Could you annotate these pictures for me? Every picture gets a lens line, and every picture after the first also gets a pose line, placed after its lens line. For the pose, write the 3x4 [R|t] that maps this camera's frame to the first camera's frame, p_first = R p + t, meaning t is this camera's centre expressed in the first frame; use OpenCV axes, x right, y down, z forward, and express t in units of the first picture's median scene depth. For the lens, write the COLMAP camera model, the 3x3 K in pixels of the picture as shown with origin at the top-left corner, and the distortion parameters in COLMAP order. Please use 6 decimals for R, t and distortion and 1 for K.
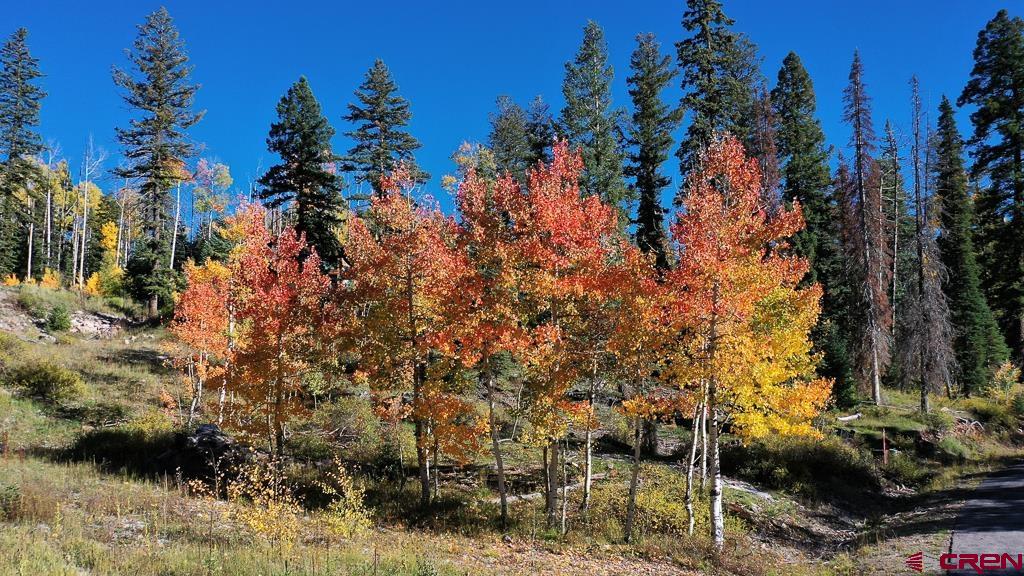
lens RADIAL K [[840.0, 0, 498.7], [0, 840.0, 372.3], [0, 0, 1]] dist [0.014527, -0.007470]
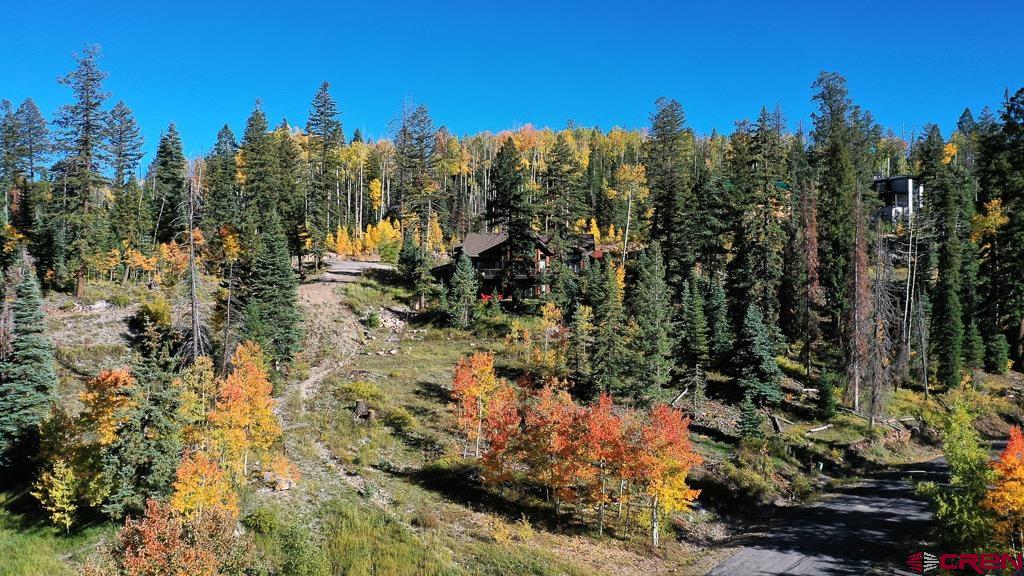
lens RADIAL K [[810.0, 0, 512.0], [0, 810.0, 288.0], [0, 0, 1]] dist [0.007152, 0.004123]
pose [[0.972845, 0.010454, -0.231223, 0.125844], [0.013585, 0.994679, 0.102126, -0.283245], [0.231061, -0.102493, 0.967526, -0.499589]]
